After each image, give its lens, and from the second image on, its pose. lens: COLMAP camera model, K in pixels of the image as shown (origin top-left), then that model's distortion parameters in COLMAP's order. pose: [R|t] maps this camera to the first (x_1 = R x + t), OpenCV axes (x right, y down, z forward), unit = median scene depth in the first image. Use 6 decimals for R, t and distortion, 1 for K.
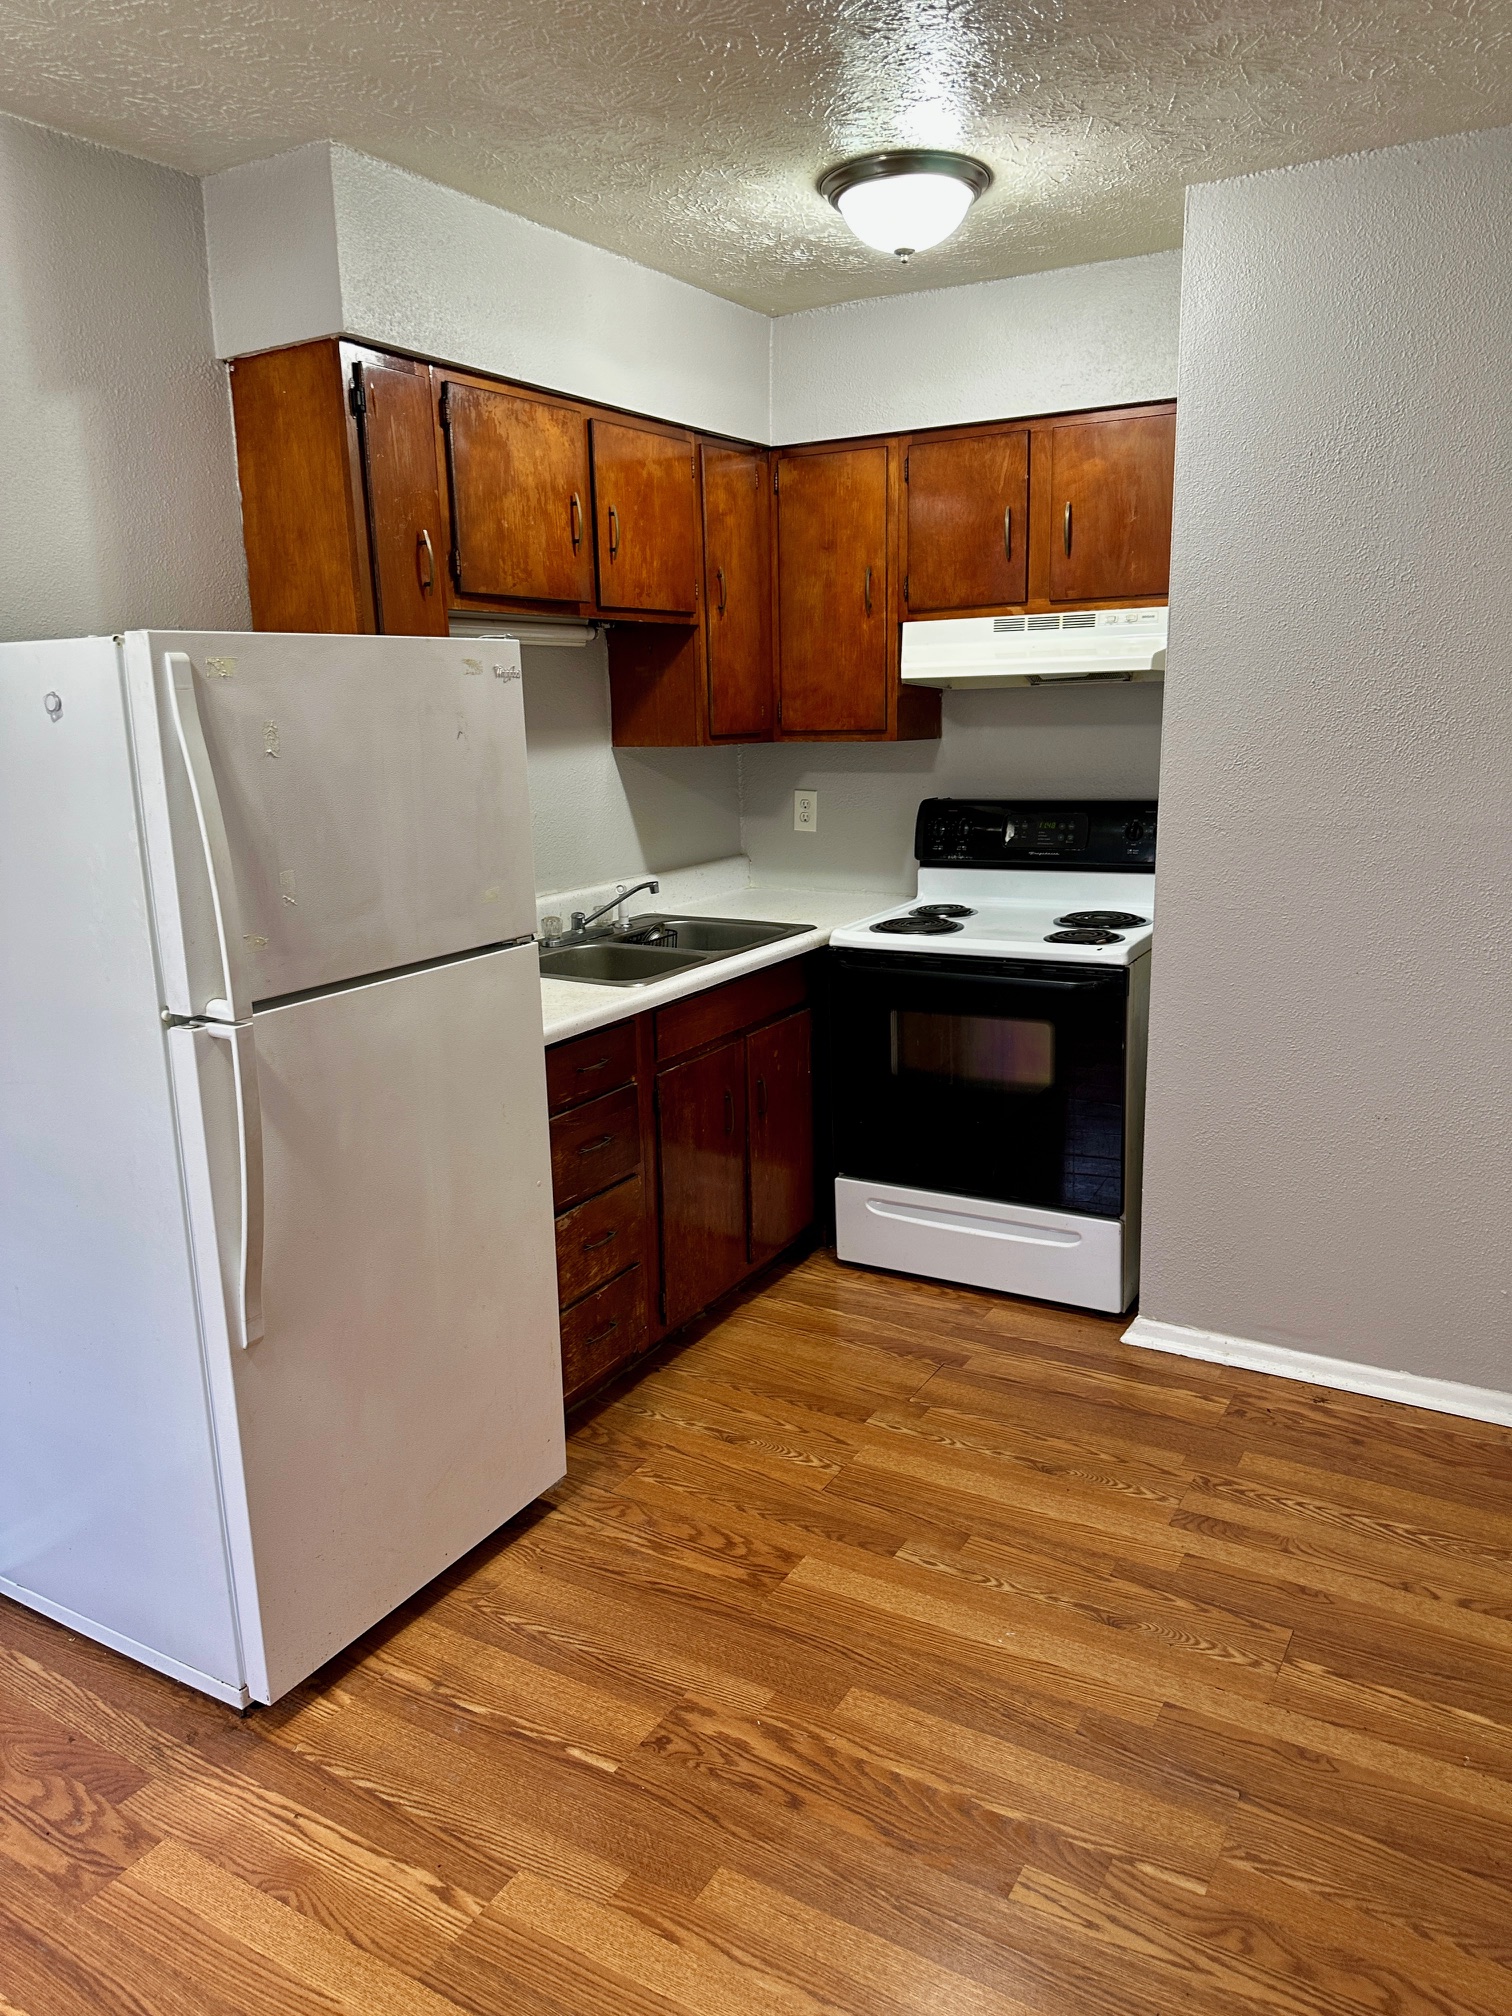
lens RADIAL K [[1392.3, 0, 756.0], [0, 1392.3, 1008.0], [0, 0, 1]] dist [0.063442, -0.086962]
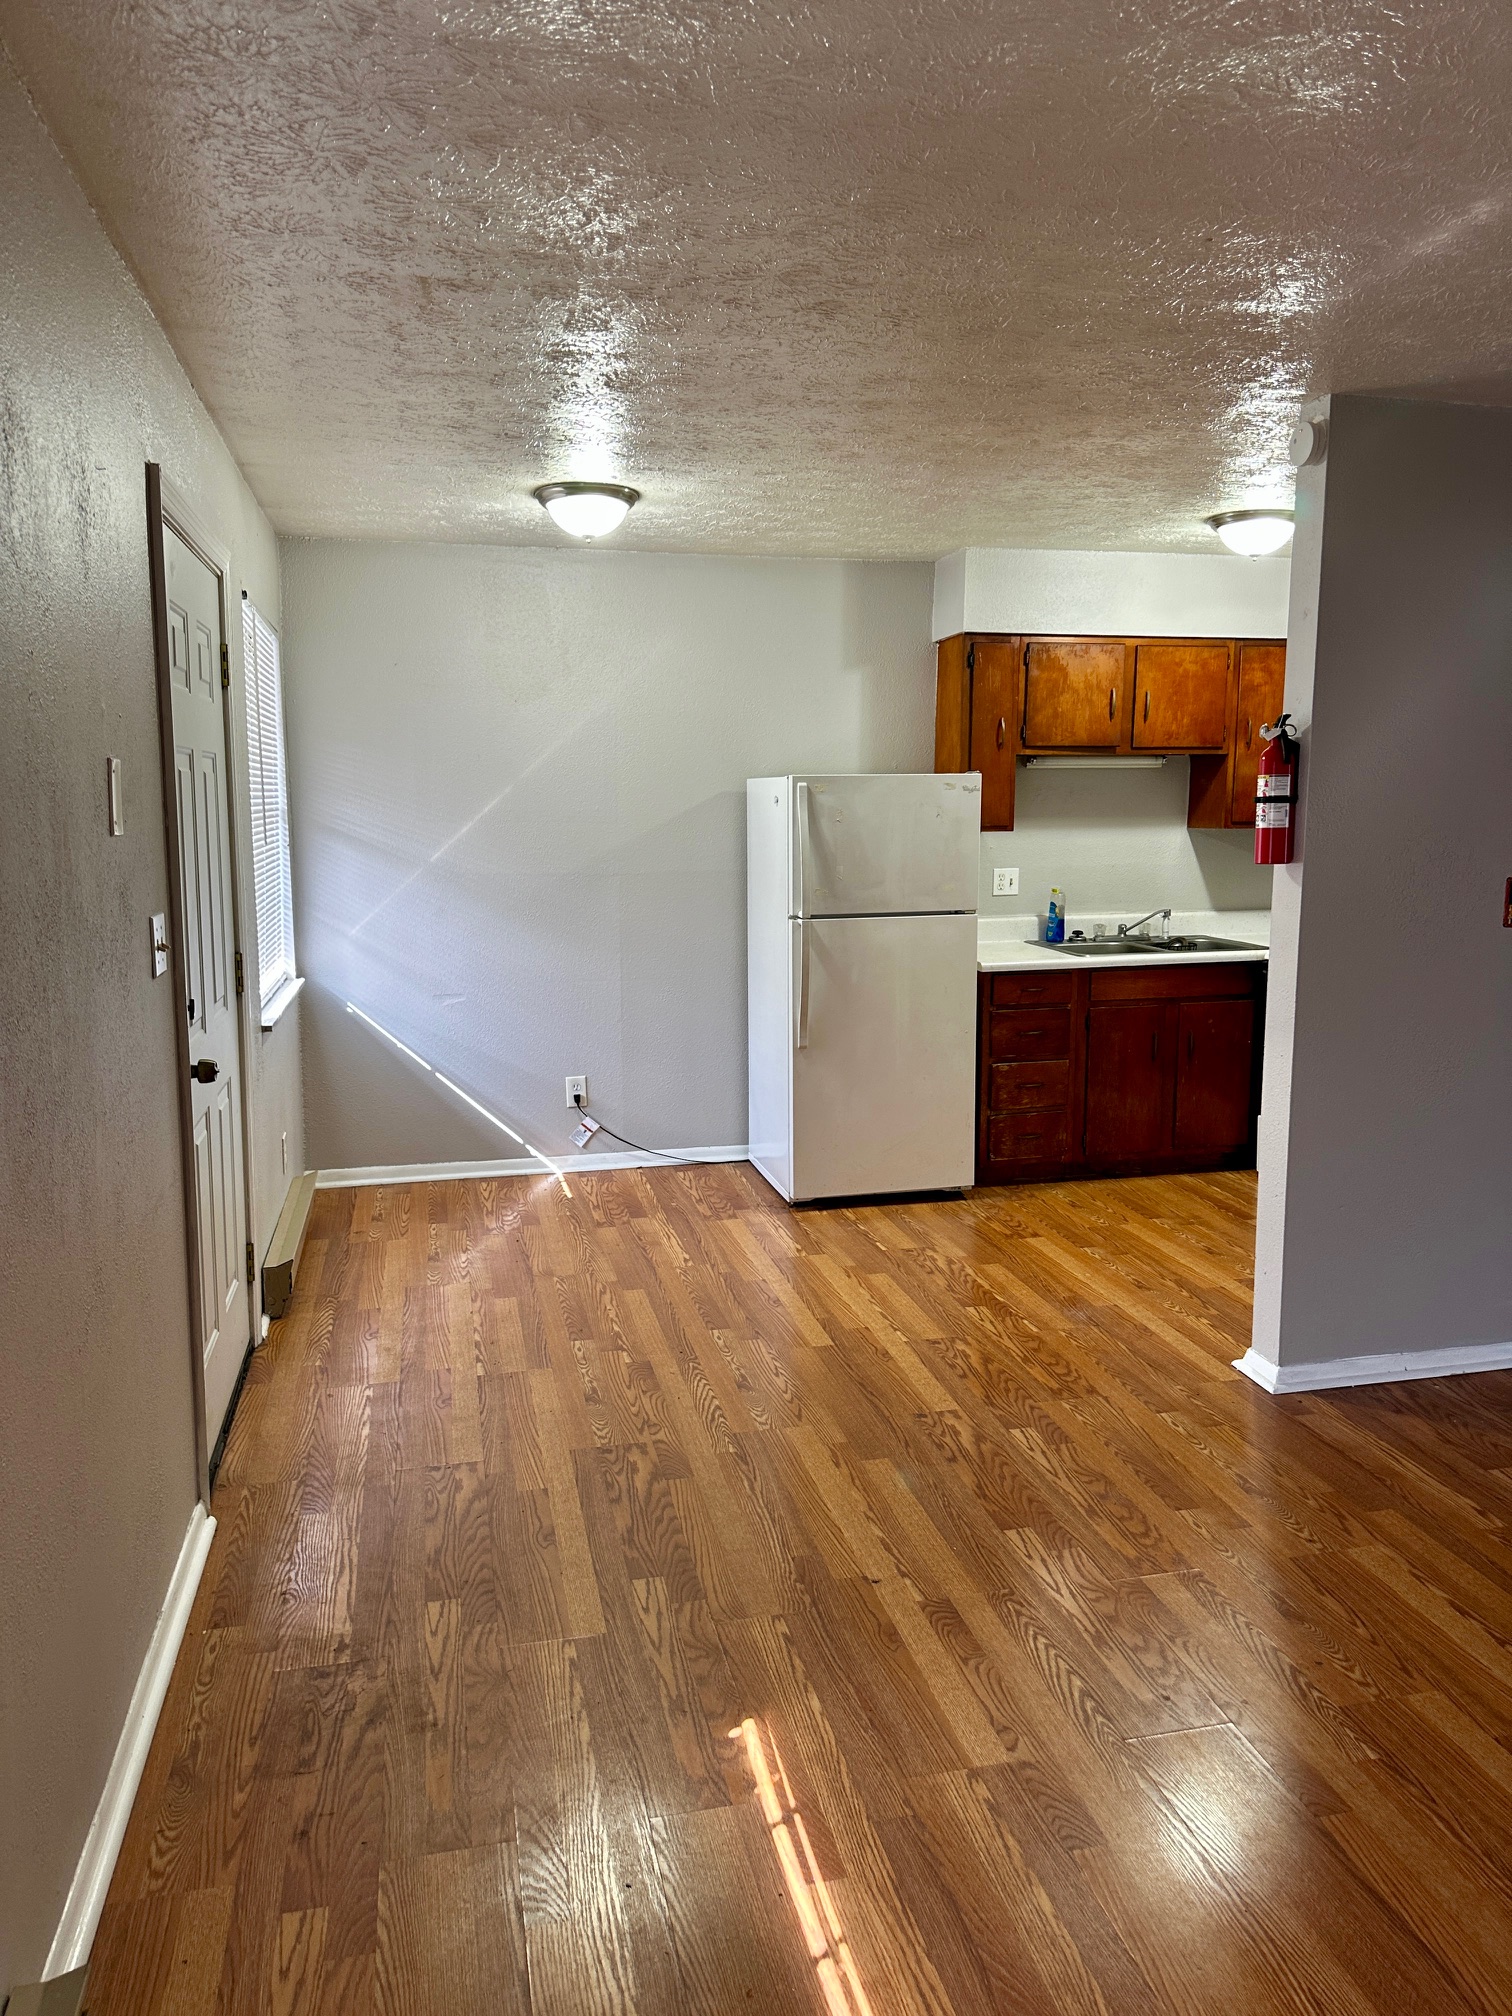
lens RADIAL K [[1392.3, 0, 756.0], [0, 1392.3, 1008.0], [0, 0, 1]] dist [0.063442, -0.086962]
pose [[0.684042, 0.124581, -0.718725, 1.026400], [-0.168618, 0.985627, 0.010364, 0.113729], [0.709686, 0.114101, 0.695217, -0.613682]]
